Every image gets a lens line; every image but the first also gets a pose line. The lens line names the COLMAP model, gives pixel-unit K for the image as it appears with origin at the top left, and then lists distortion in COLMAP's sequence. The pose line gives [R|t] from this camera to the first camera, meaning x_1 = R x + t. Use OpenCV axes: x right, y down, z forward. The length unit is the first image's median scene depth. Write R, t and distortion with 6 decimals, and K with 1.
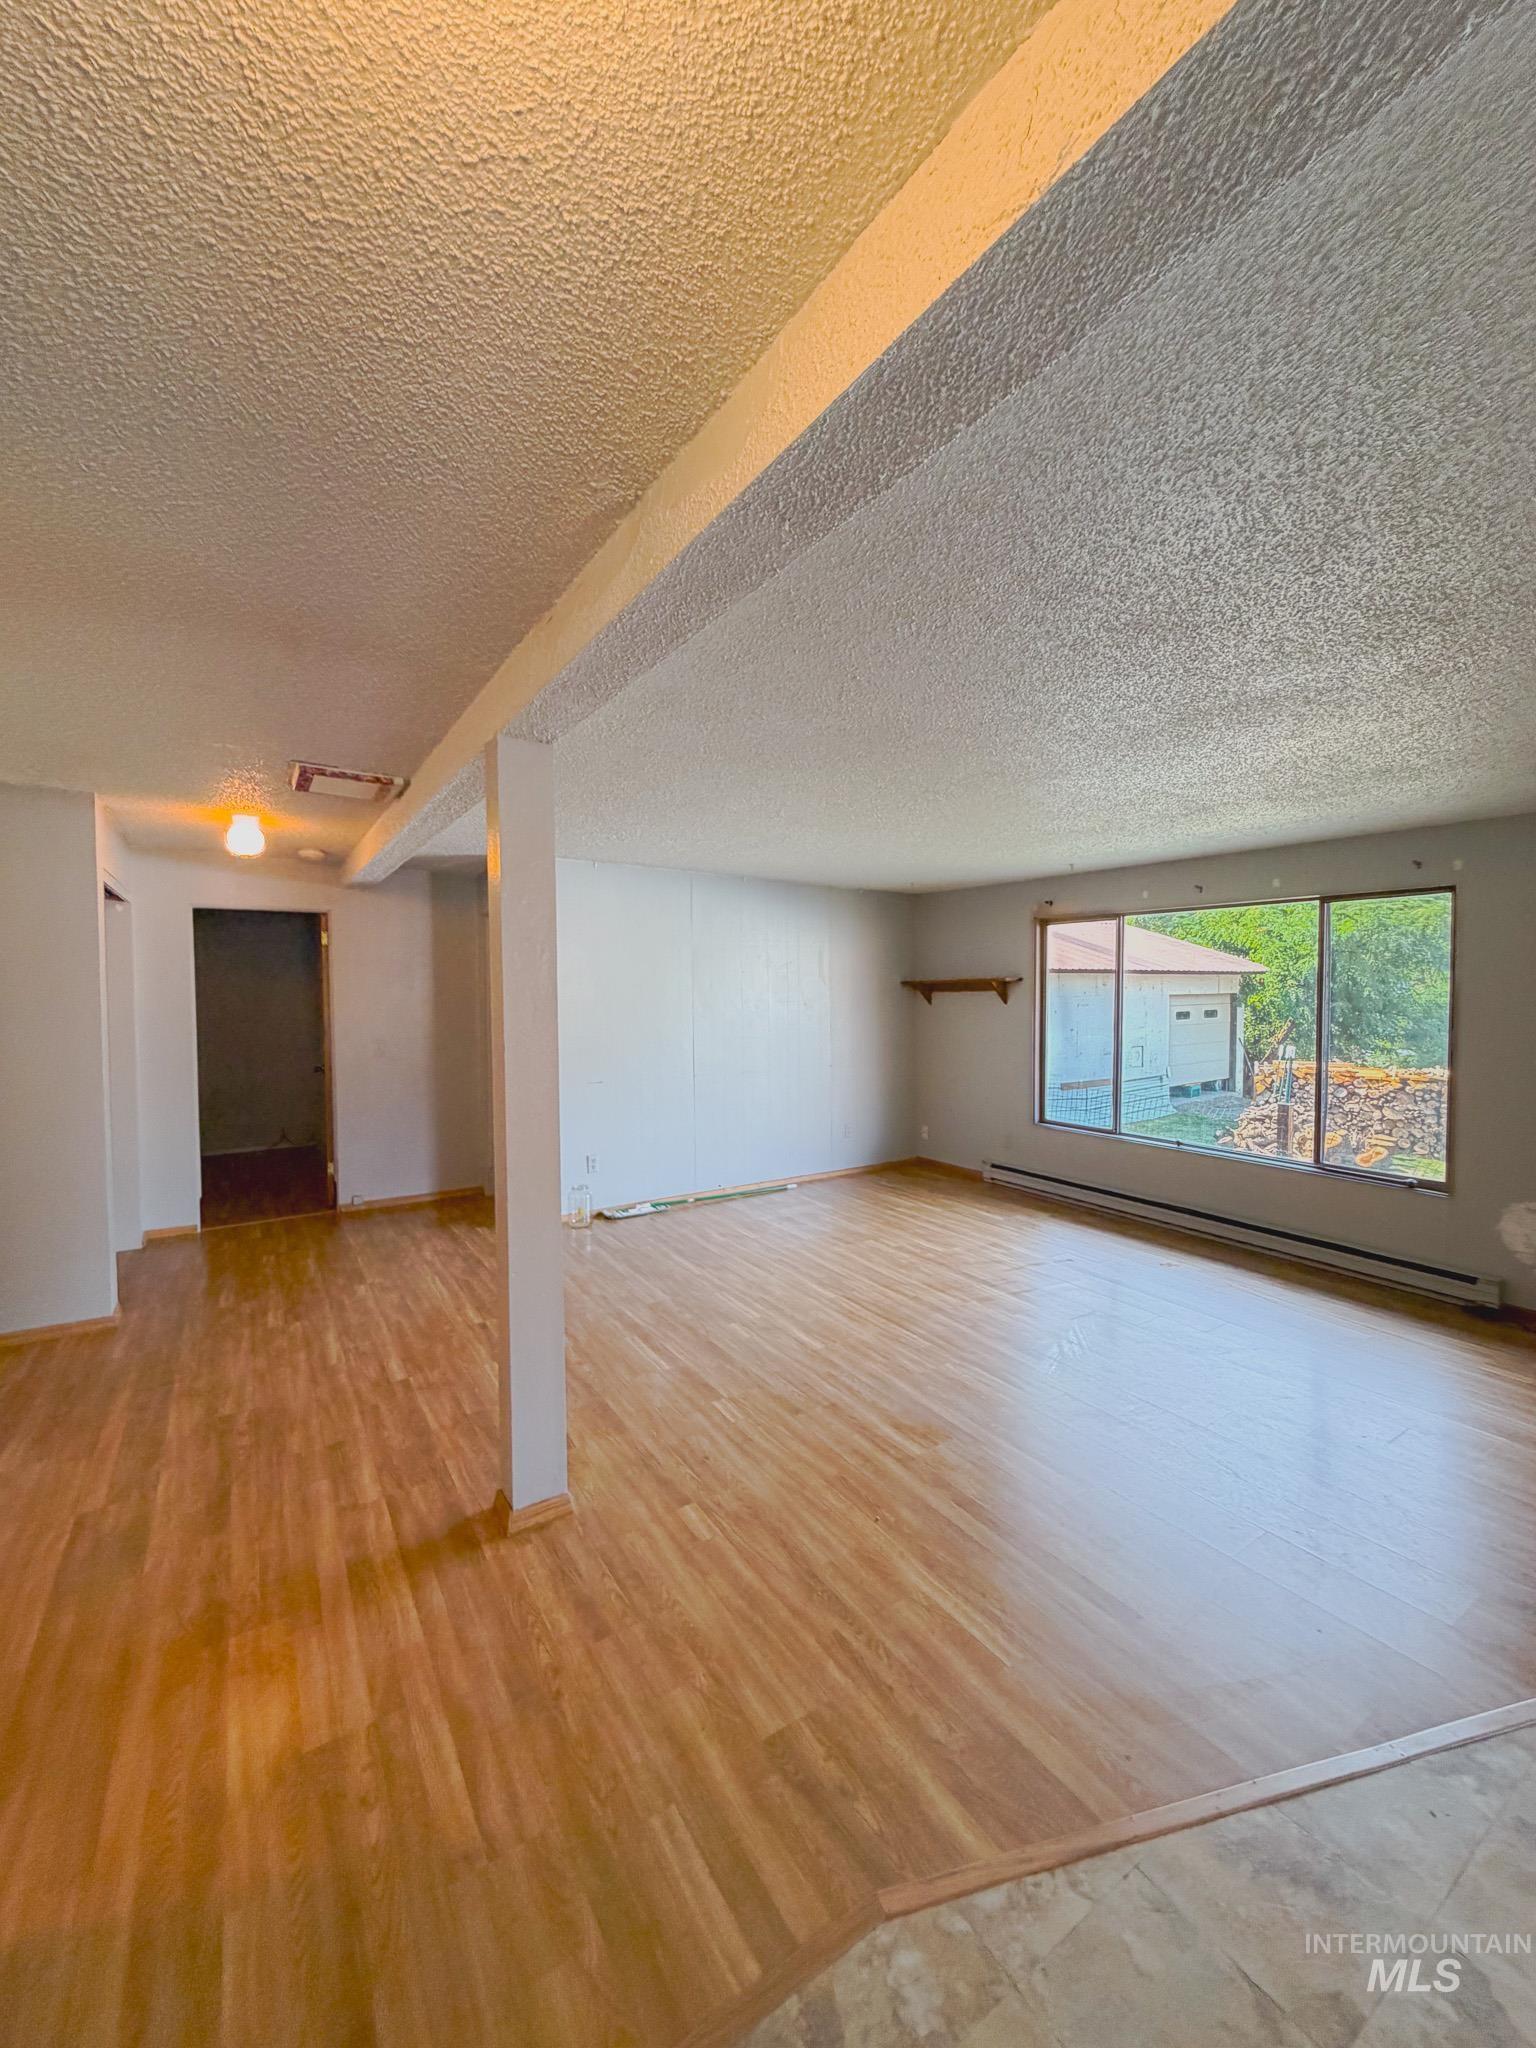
lens RADIAL K [[813.7, 0, 761.2], [0, 813.7, 1019.1], [0, 0, 1]] dist [-0.000745, 0.000200]
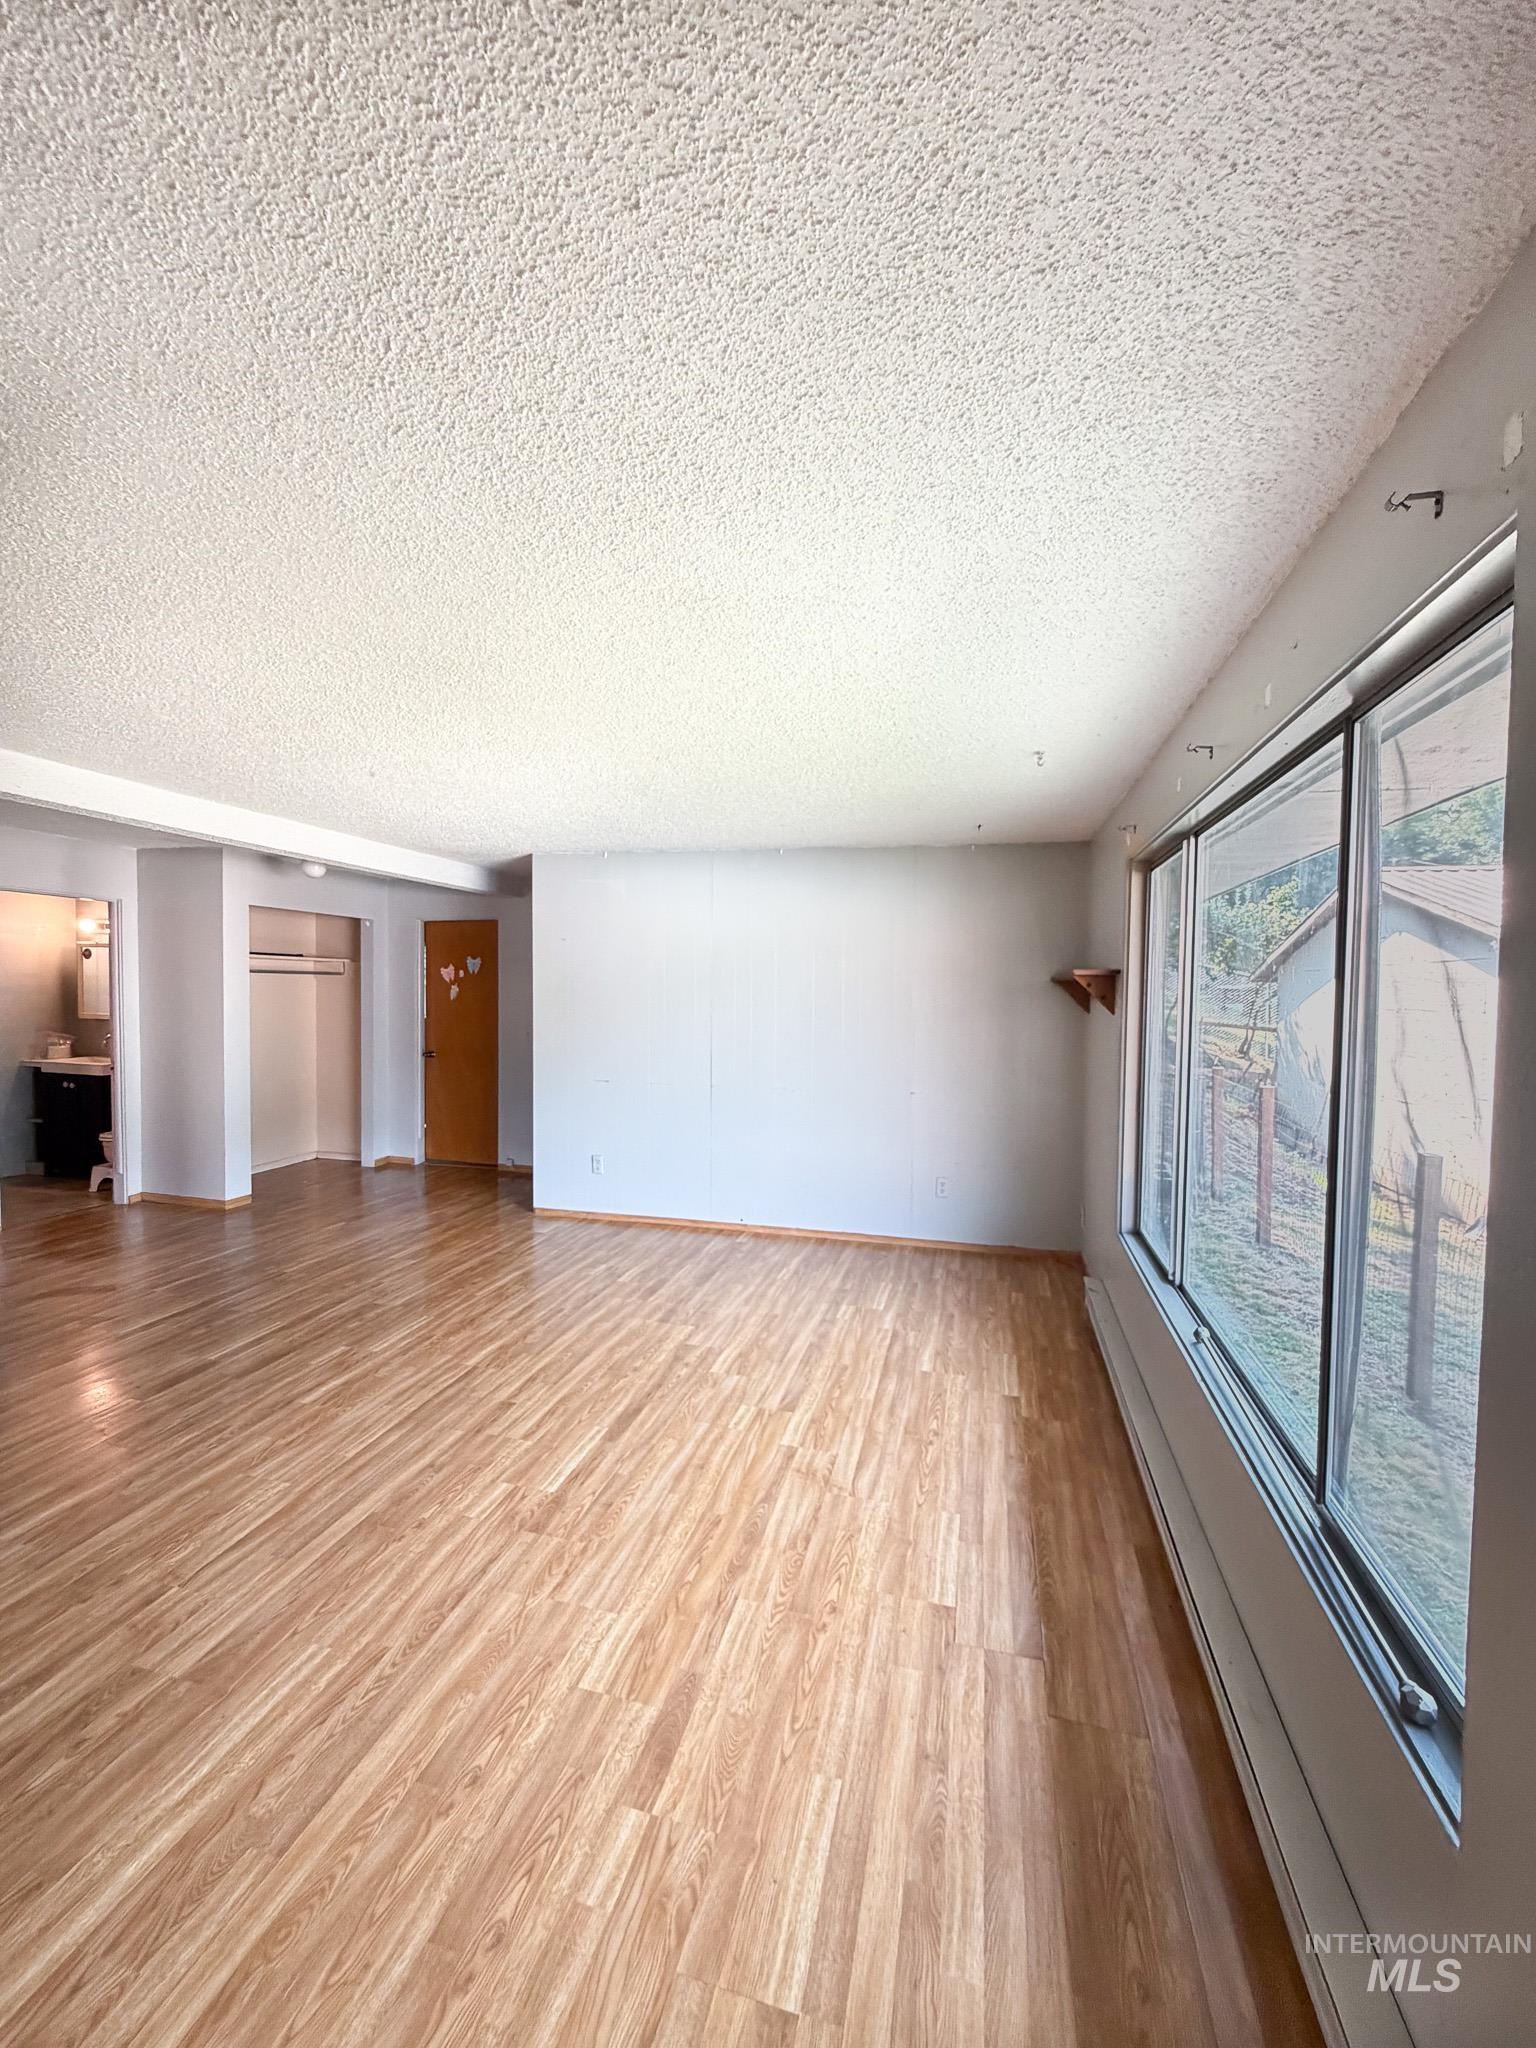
lens RADIAL K [[813.7, 0, 761.2], [0, 813.7, 1019.1], [0, 0, 1]] dist [-0.000745, 0.000200]
pose [[0.674556, 0.037562, -0.737268, 0.931424], [-0.044426, 0.998960, 0.010247, -0.019752], [0.736886, 0.025842, 0.675523, 0.720476]]
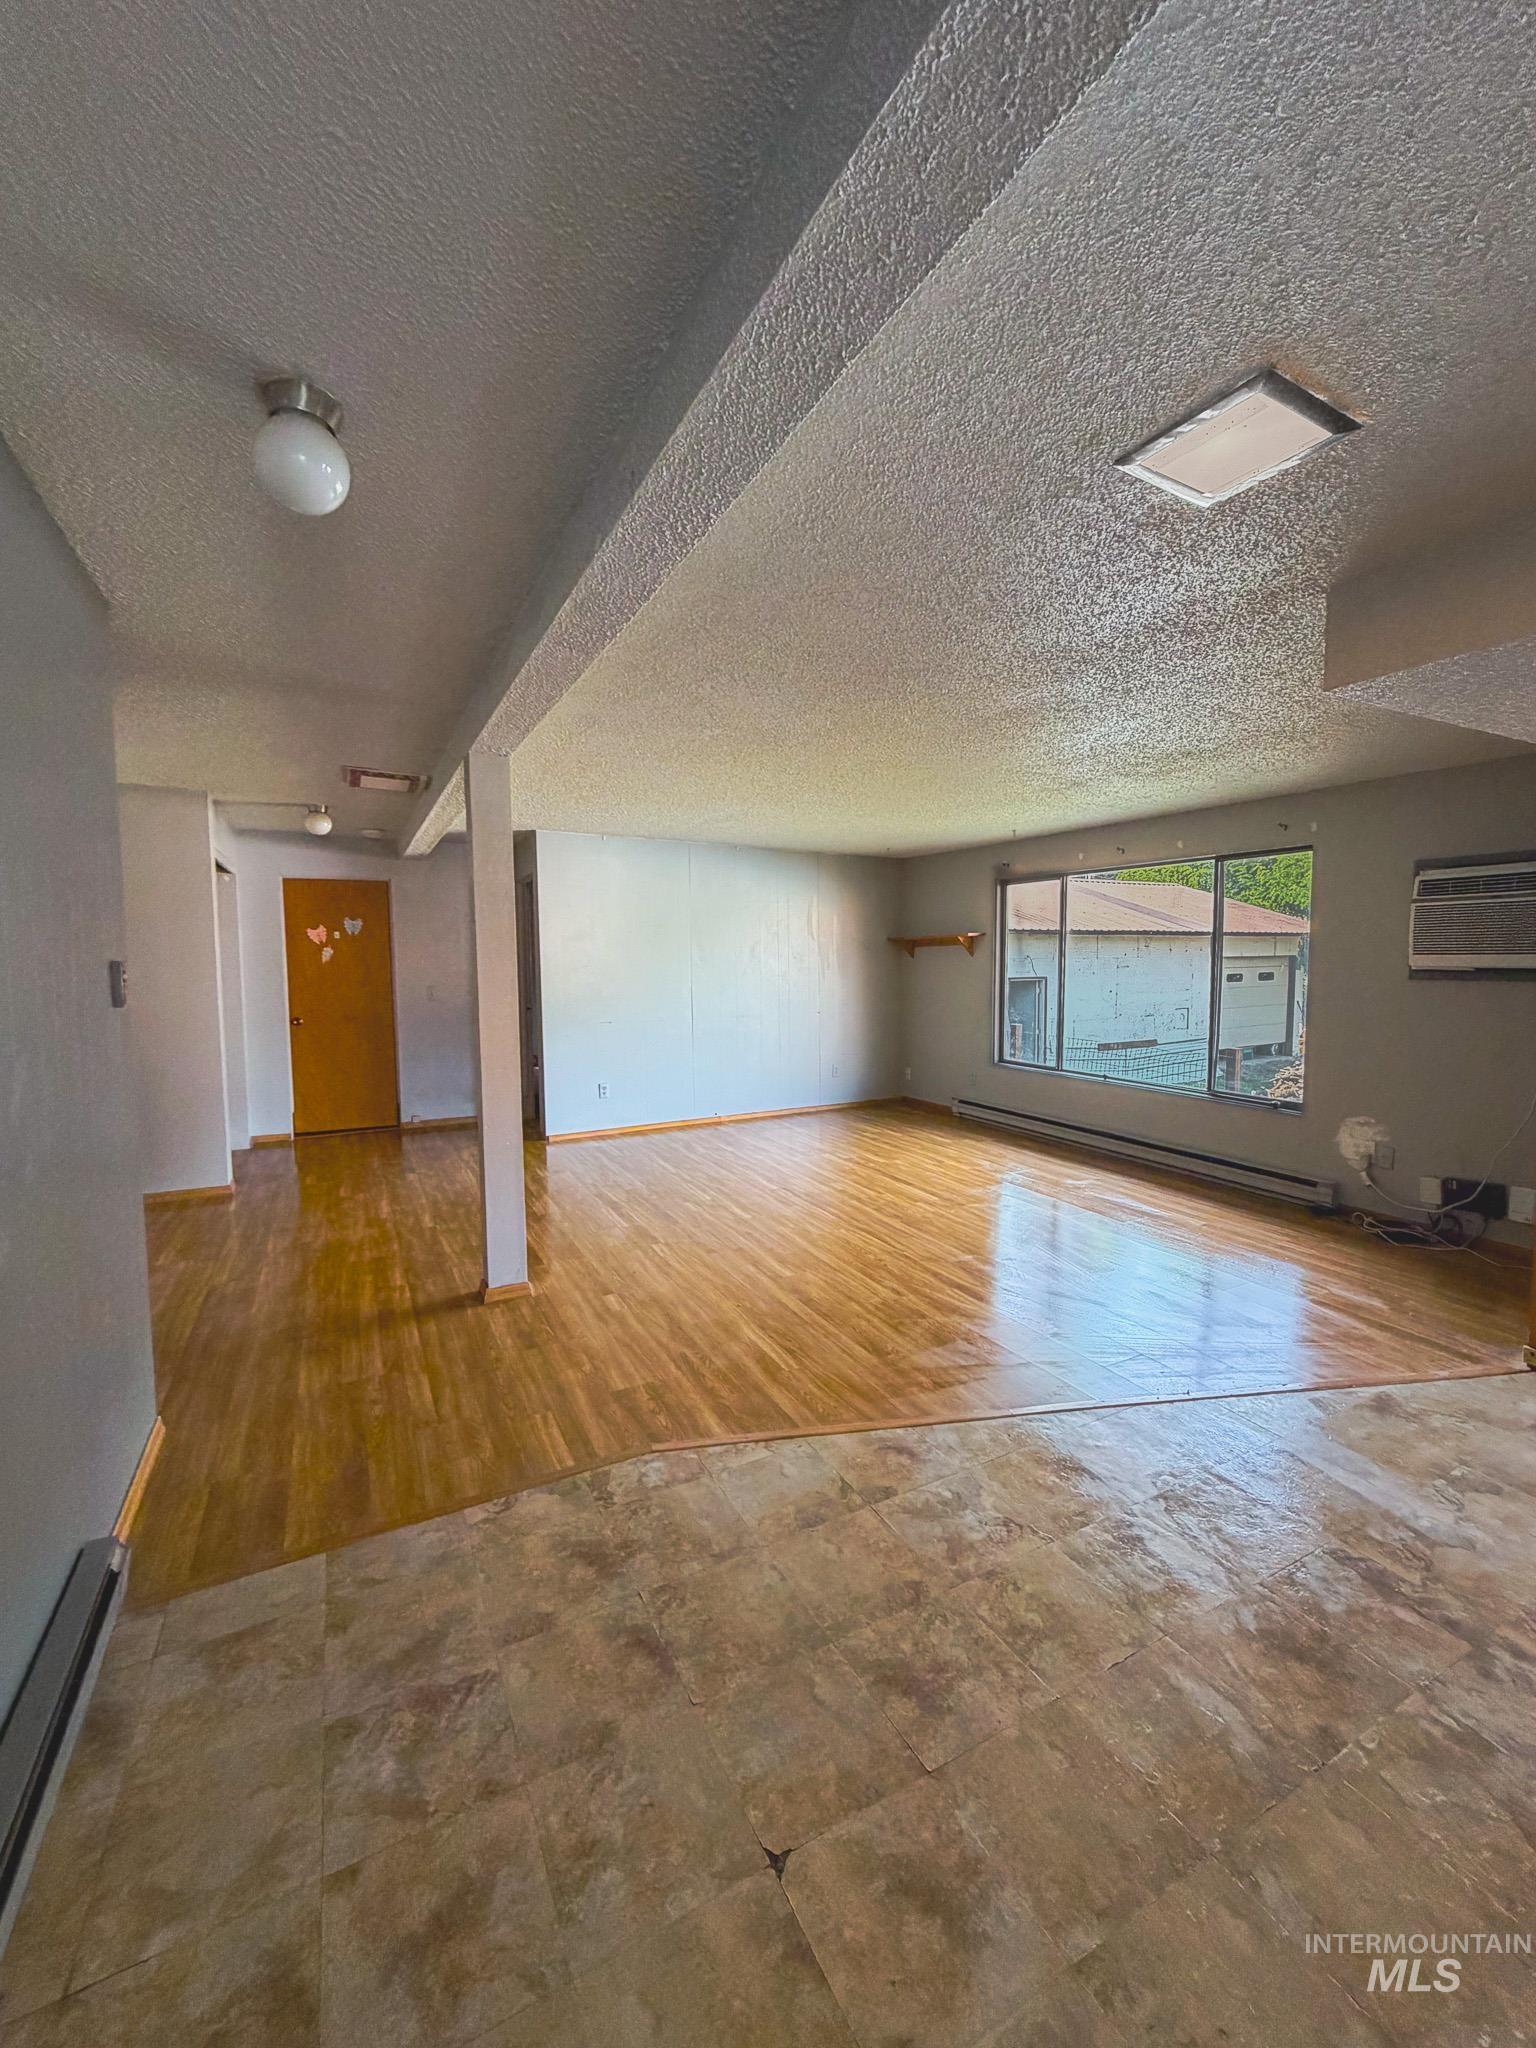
lens RADIAL K [[821.5, 0, 761.0], [0, 821.5, 1018.2], [0, 0, 1]] dist [-0.001111, 0.000191]
pose [[0.995637, 0.004476, -0.093205, 0.197432], [-0.001025, 0.999313, 0.037046, 0.040457], [0.093307, -0.036789, 0.994957, -0.250697]]
